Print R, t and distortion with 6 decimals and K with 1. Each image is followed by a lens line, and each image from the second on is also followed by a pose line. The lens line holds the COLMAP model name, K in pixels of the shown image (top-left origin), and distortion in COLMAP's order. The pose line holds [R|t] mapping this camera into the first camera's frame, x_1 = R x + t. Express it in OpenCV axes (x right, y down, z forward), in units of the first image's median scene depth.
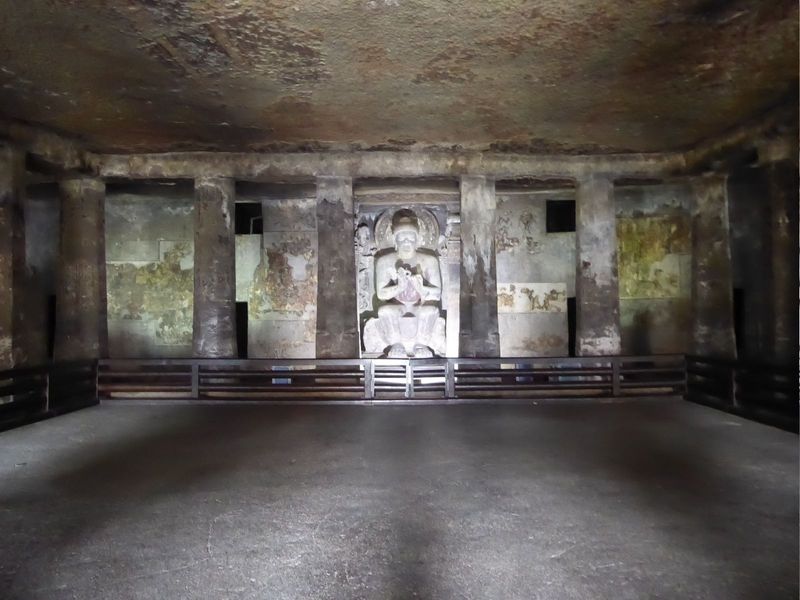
lens RADIAL K [[566.9, 0, 399.9], [0, 566.9, 300.8], [0, 0, 1]] dist [-0.031652, 0.007984]
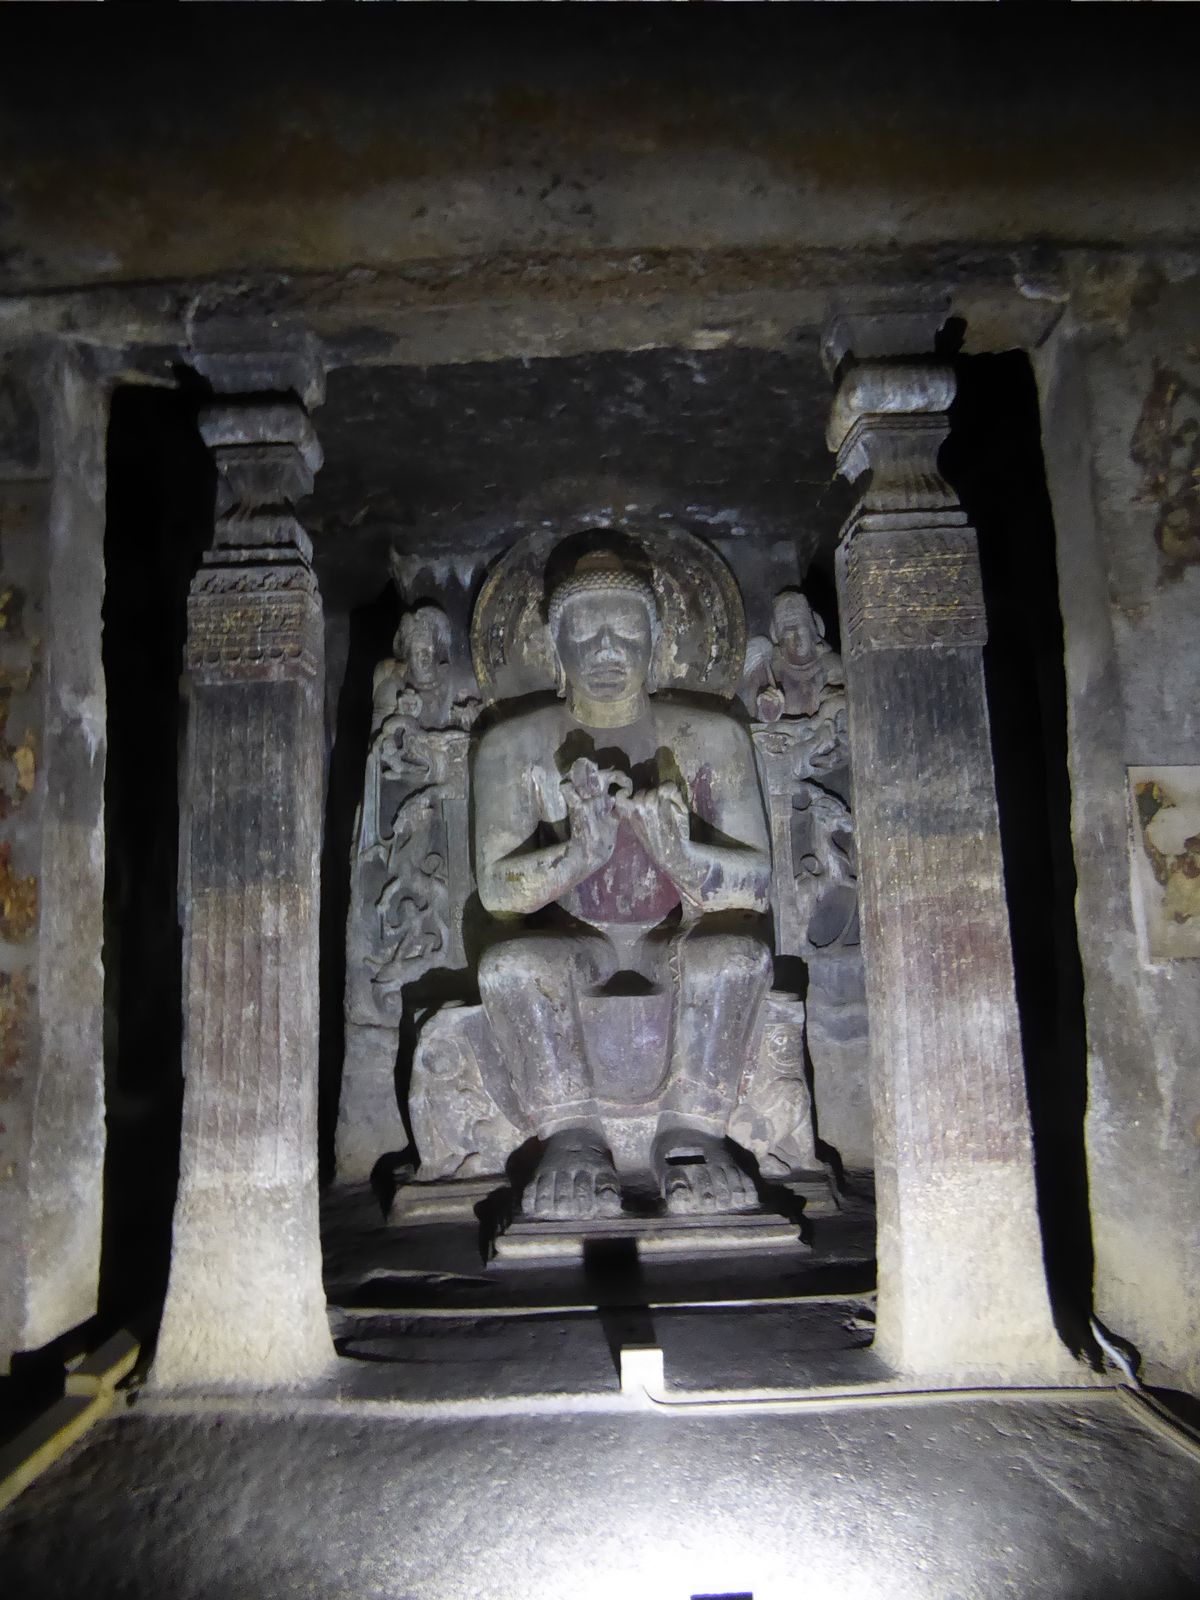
lens RADIAL K [[1133.8, 0, 599.8], [0, 1133.8, 798.4], [0, 0, 1]] dist [-0.031652, 0.007984]
pose [[0.999638, -0.026793, -0.002253, 0.008326], [0.026242, 0.990443, -0.135403, 0.013319], [0.005859, 0.135295, 0.990788, 0.568617]]
